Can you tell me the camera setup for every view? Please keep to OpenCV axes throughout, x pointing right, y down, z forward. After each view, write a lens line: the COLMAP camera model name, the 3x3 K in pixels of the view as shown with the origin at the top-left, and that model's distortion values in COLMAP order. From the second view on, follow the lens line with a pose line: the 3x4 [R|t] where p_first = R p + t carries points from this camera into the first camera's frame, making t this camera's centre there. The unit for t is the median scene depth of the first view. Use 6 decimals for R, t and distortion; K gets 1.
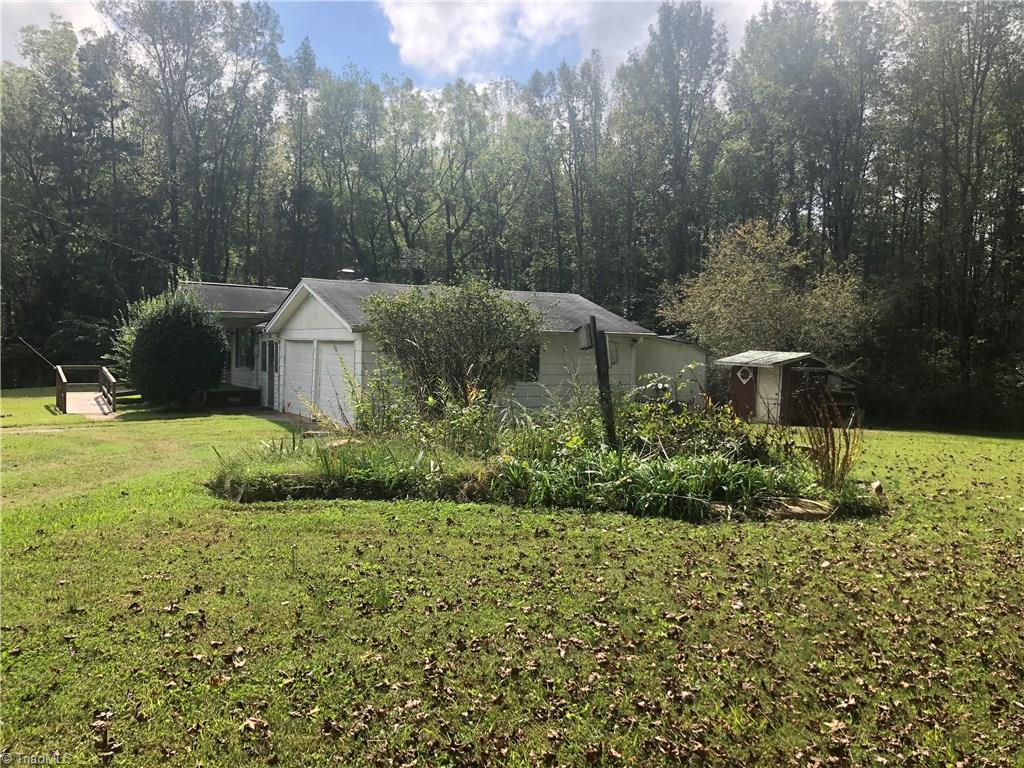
lens RADIAL K [[843.3, 0, 512.0], [0, 843.3, 384.0], [0, 0, 1]] dist [-0.001026, -0.009378]
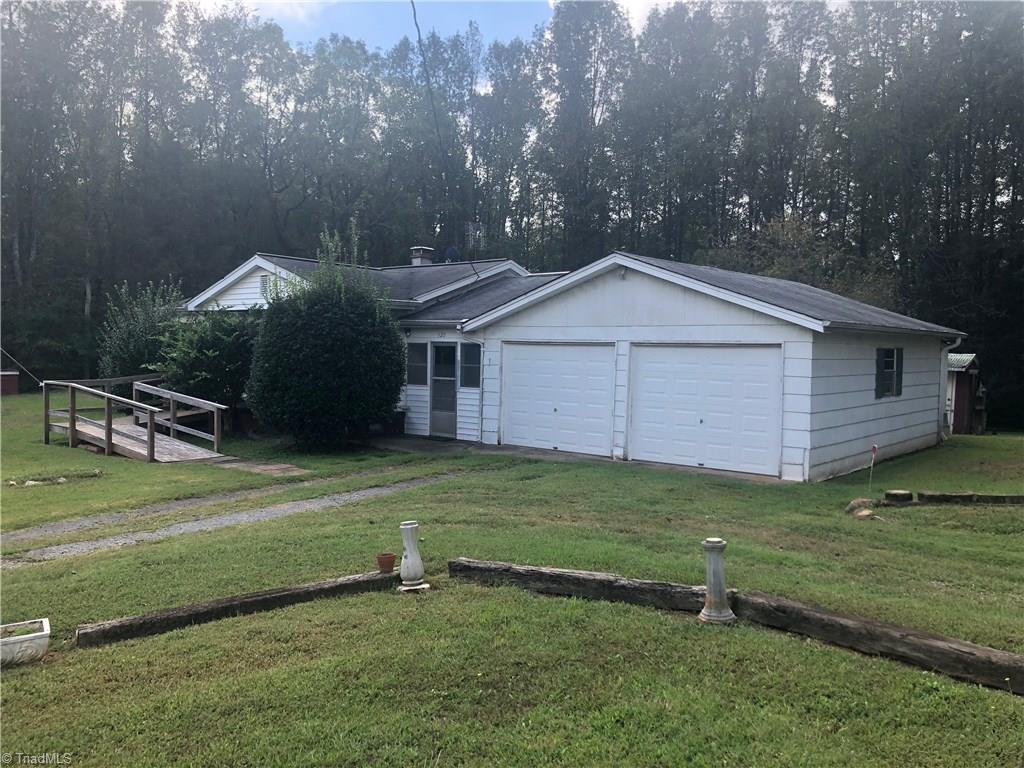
lens RADIAL K [[843.3, 0, 512.0], [0, 843.3, 384.0], [0, 0, 1]] dist [-0.001026, -0.009378]
pose [[0.938786, -0.016958, 0.344084, -0.457146], [0.015513, 0.999855, 0.006953, -0.019757], [-0.344152, -0.001190, 0.938913, 0.309232]]
